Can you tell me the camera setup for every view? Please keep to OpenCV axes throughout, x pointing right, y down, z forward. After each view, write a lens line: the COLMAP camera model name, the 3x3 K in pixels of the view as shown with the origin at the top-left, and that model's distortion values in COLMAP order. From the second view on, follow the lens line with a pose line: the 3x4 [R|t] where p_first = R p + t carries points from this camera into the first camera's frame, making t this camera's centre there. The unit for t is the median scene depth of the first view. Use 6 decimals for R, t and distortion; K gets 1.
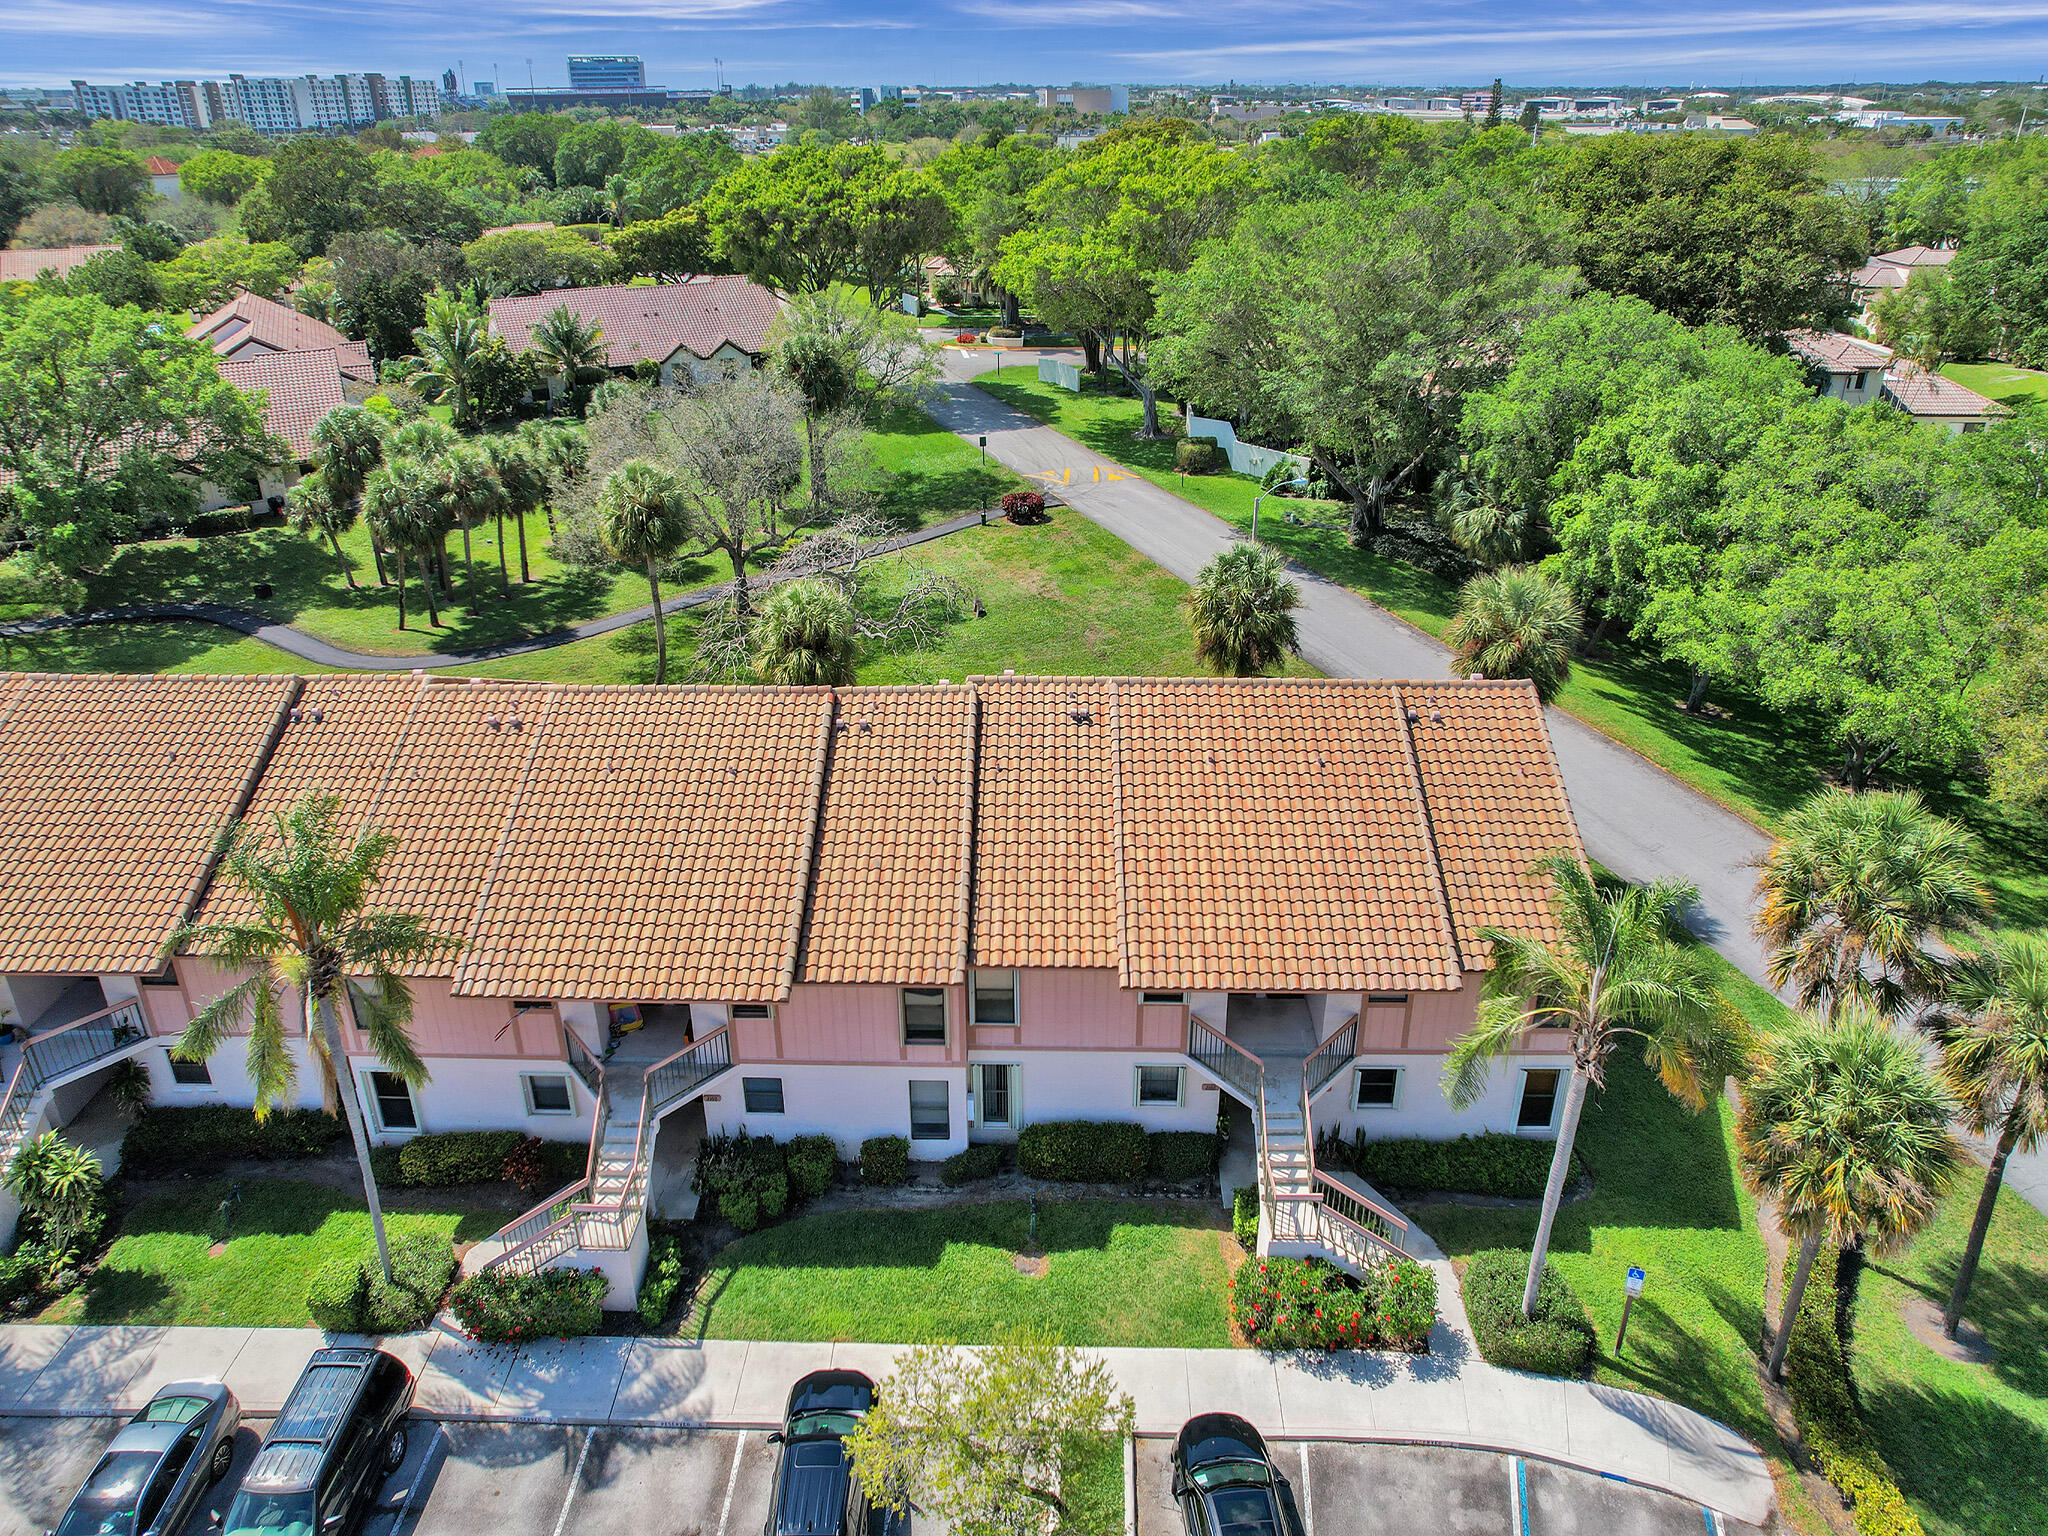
lens RADIAL K [[1273.4, 0, 1020.7], [0, 1273.4, 768.8], [0, 0, 1]] dist [-0.061384, 0.052309]
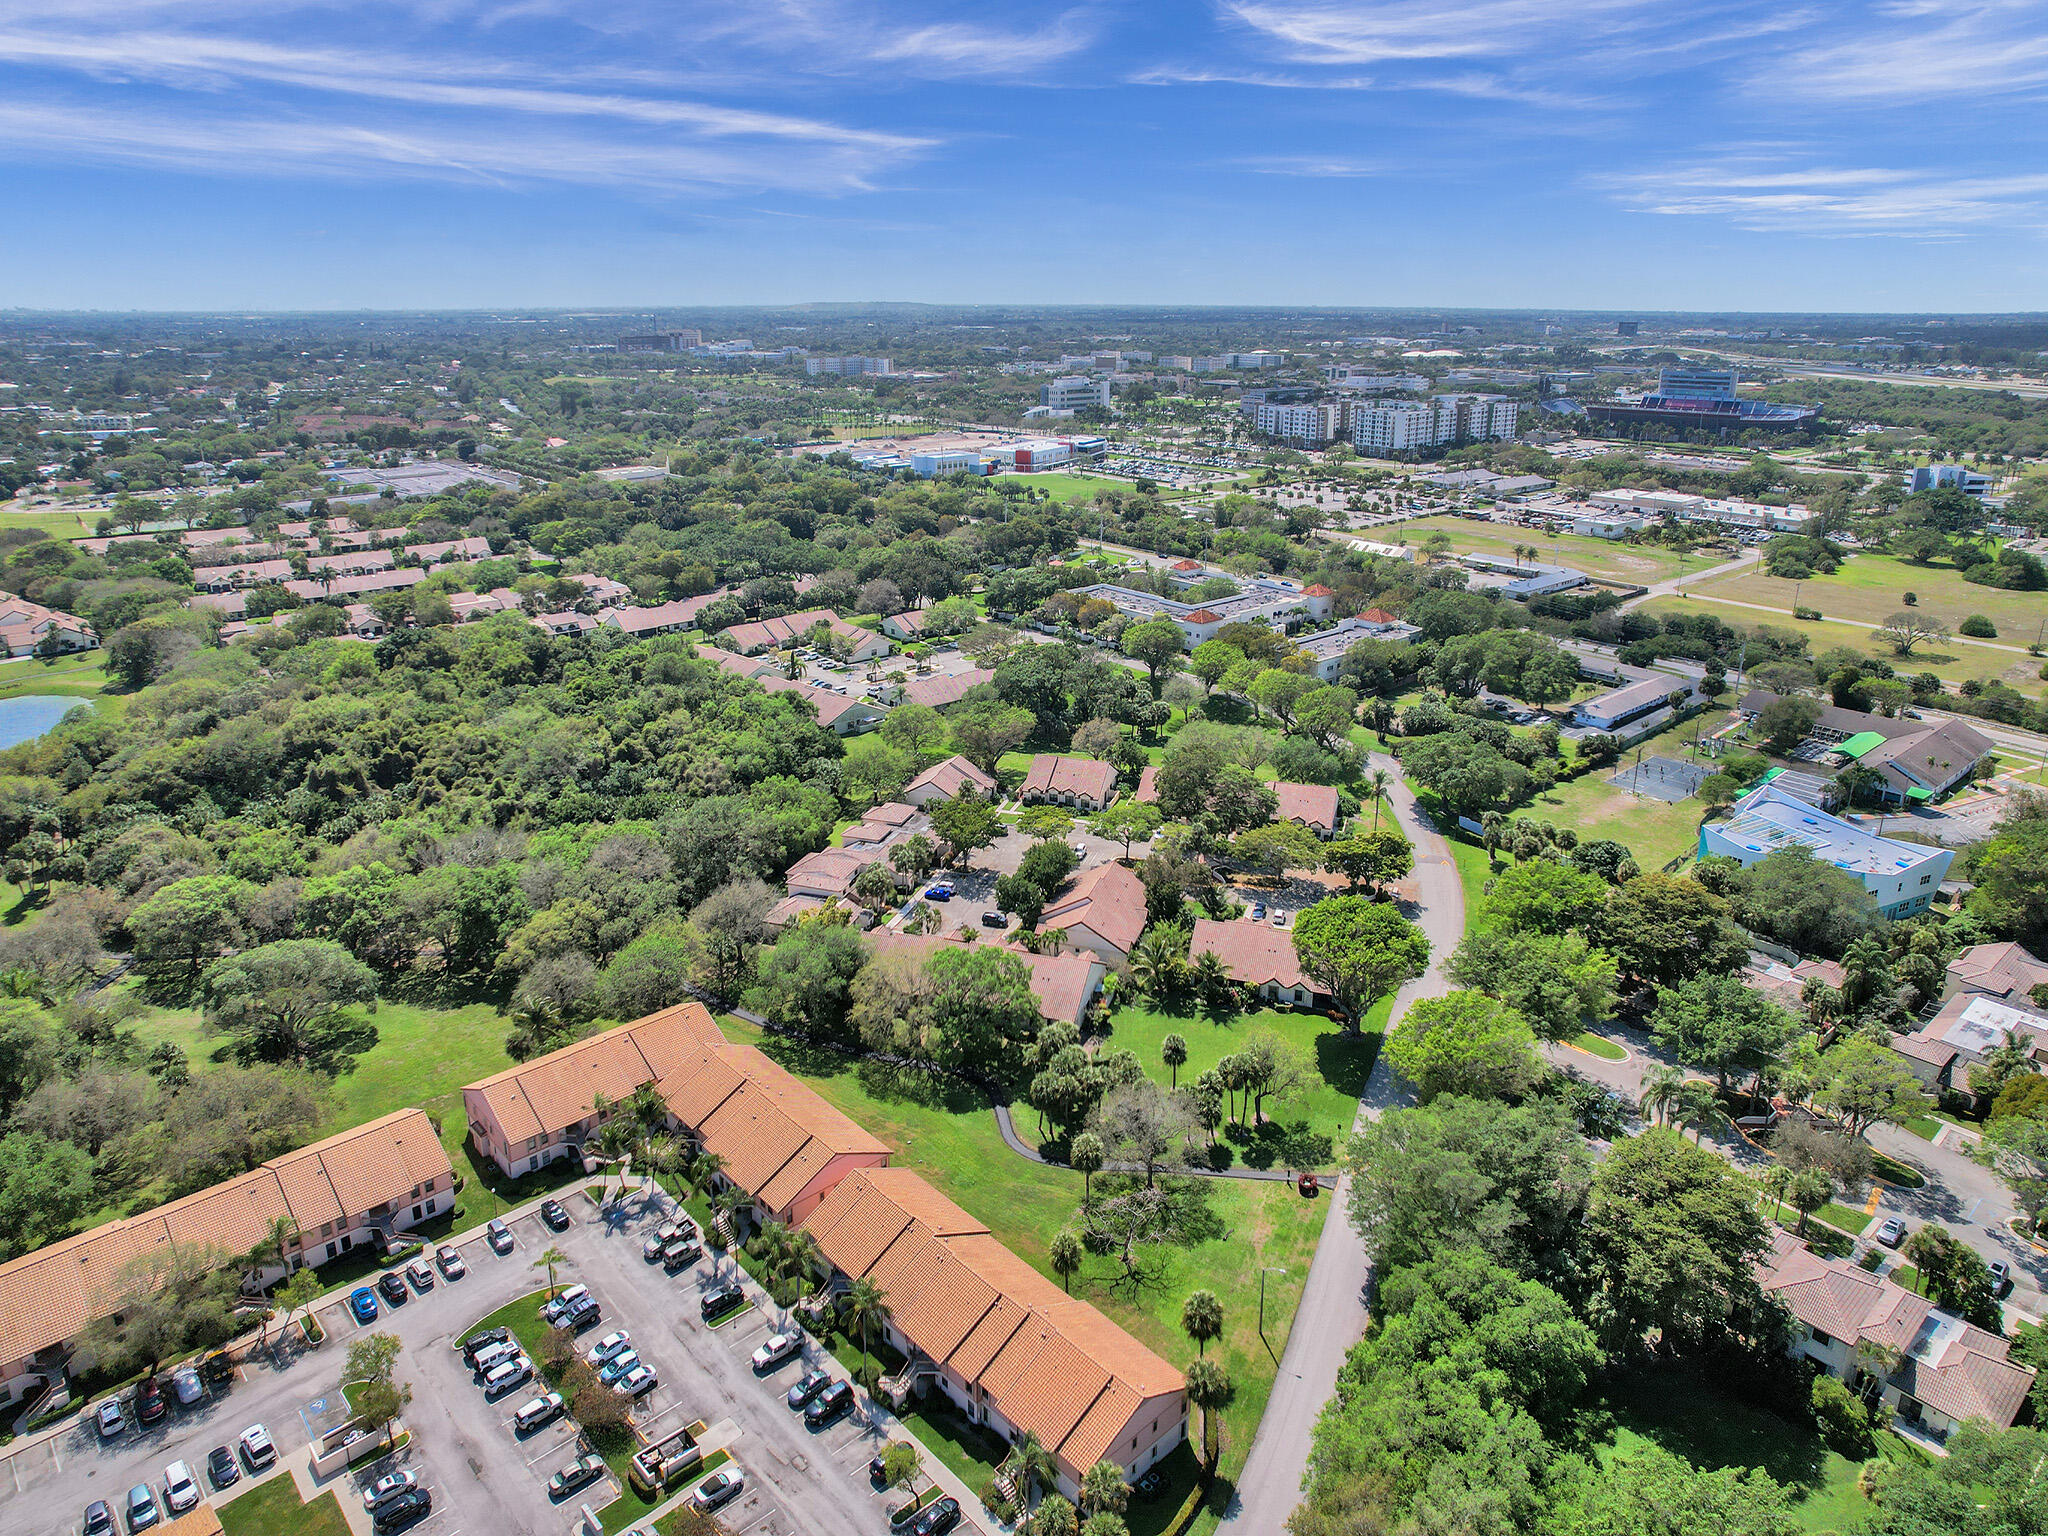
lens RADIAL K [[1262.7, 0, 1015.7], [0, 1262.7, 817.2], [0, 0, 1]] dist [-0.071536, 0.051680]
pose [[0.695202, 0.275757, -0.663816, 2.223548], [-0.347151, 0.937453, 0.025864, -1.715362], [0.629429, 0.212463, 0.747448, -2.368981]]
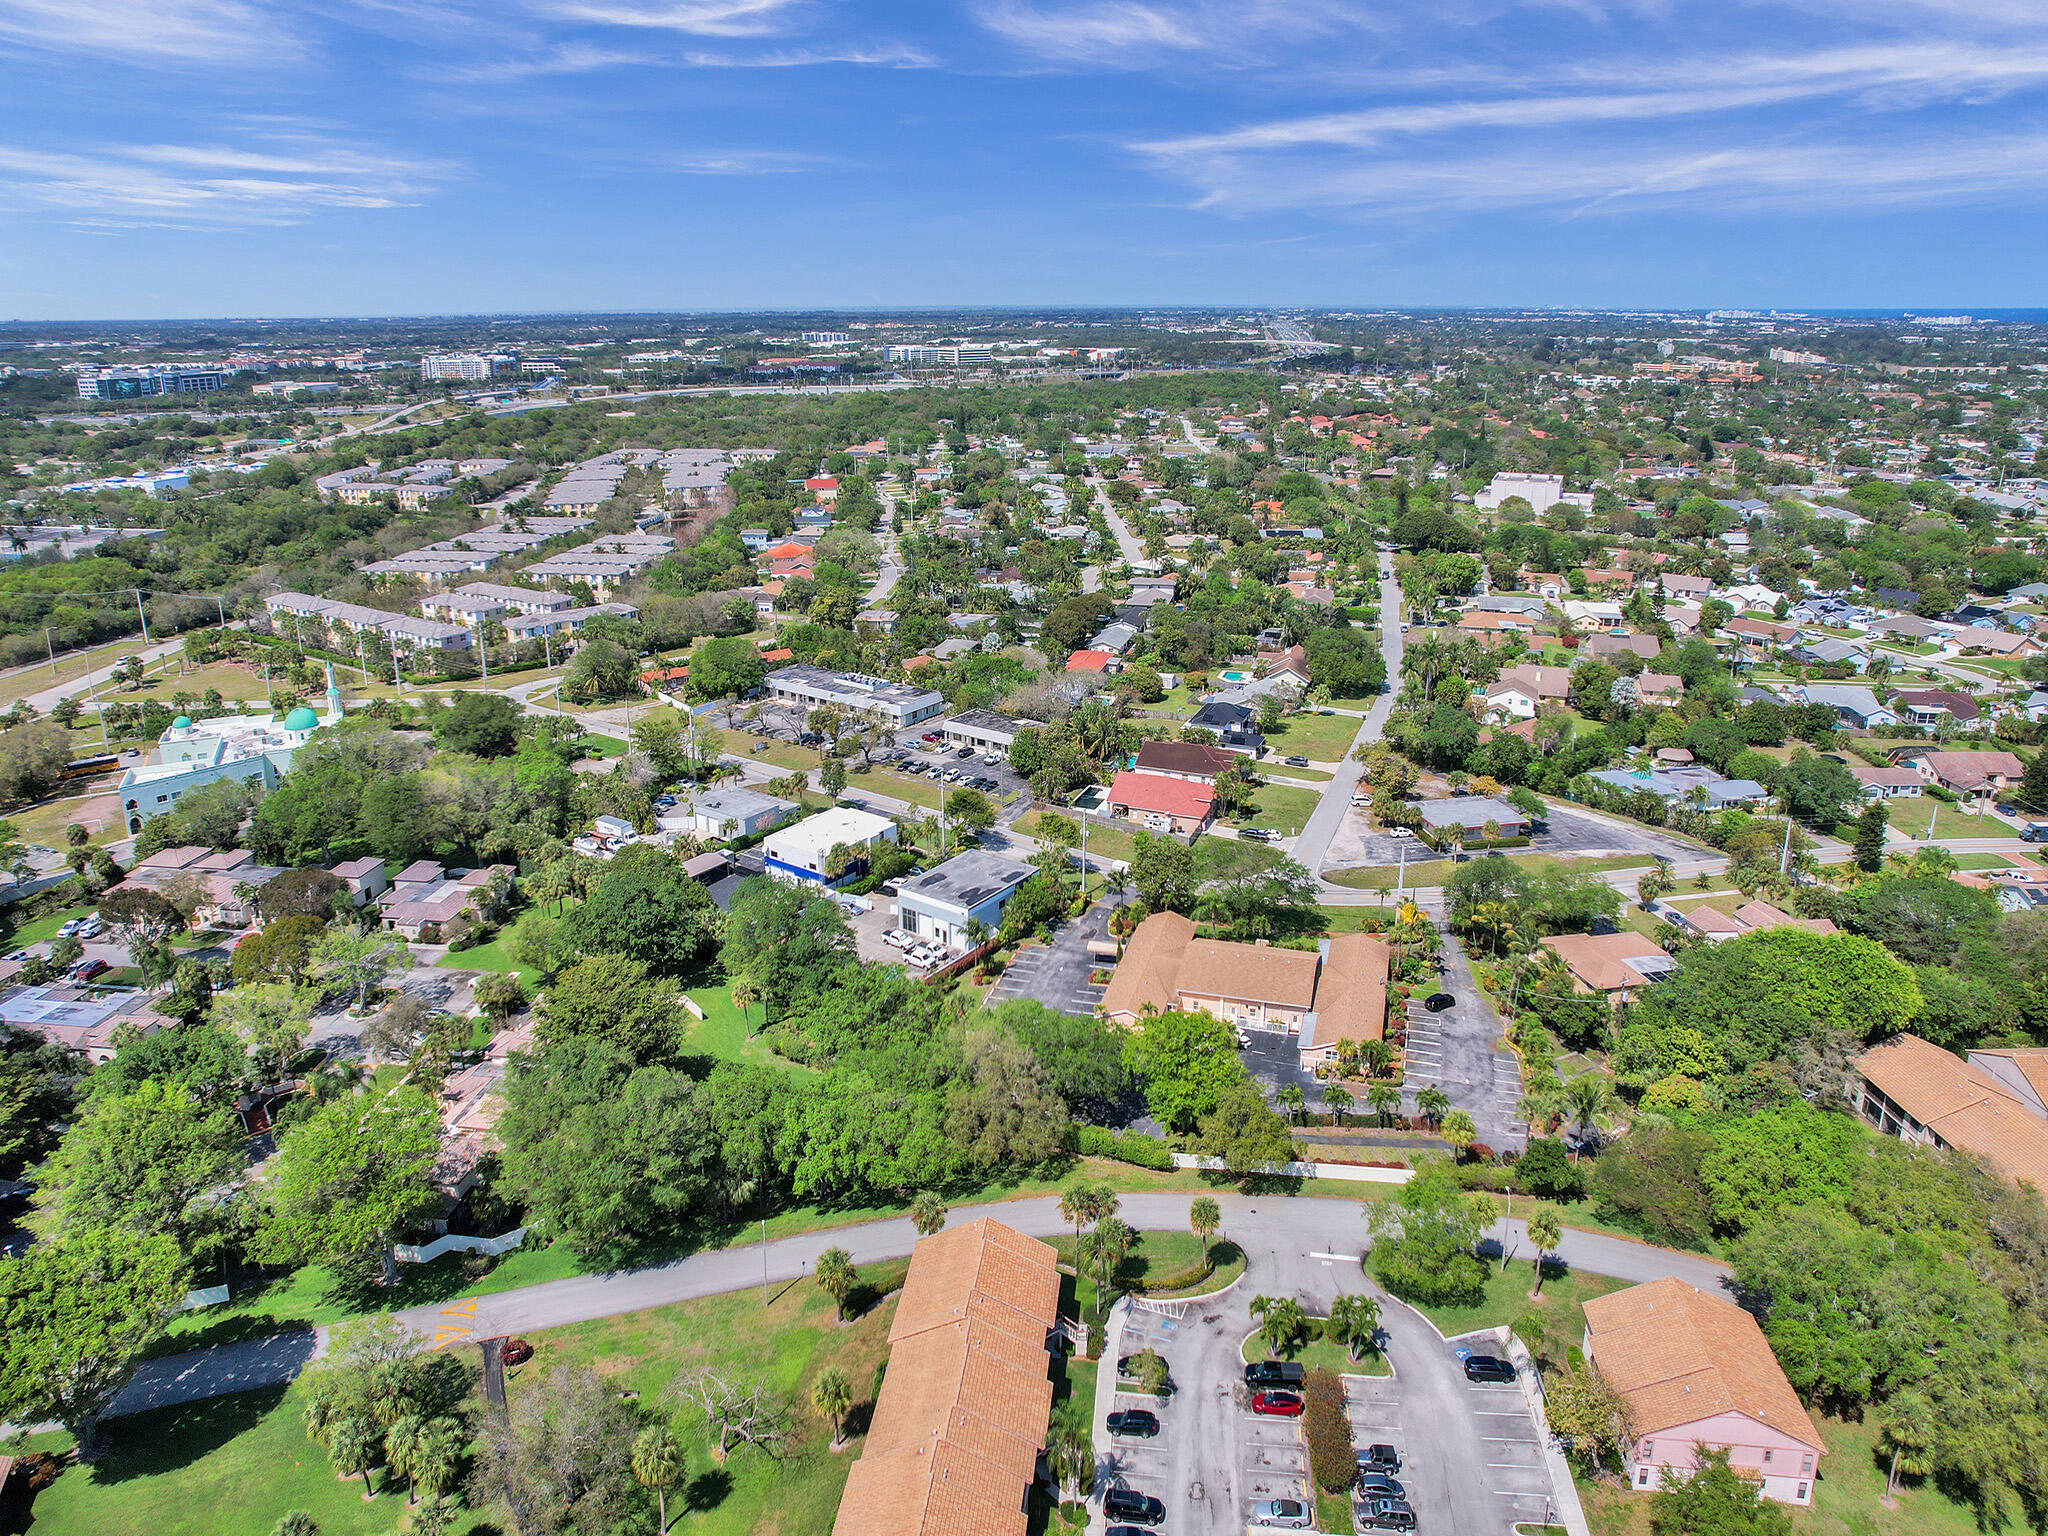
lens RADIAL K [[1330.5, 0, 1019.3], [0, 1330.5, 822.5], [0, 0, 1]] dist [-0.067326, 0.054898]
pose [[0.093849, -0.364008, 0.926655, -3.374832], [0.485701, 0.829227, 0.276546, -2.488462], [-0.869072, 0.424124, 0.254622, -0.787765]]
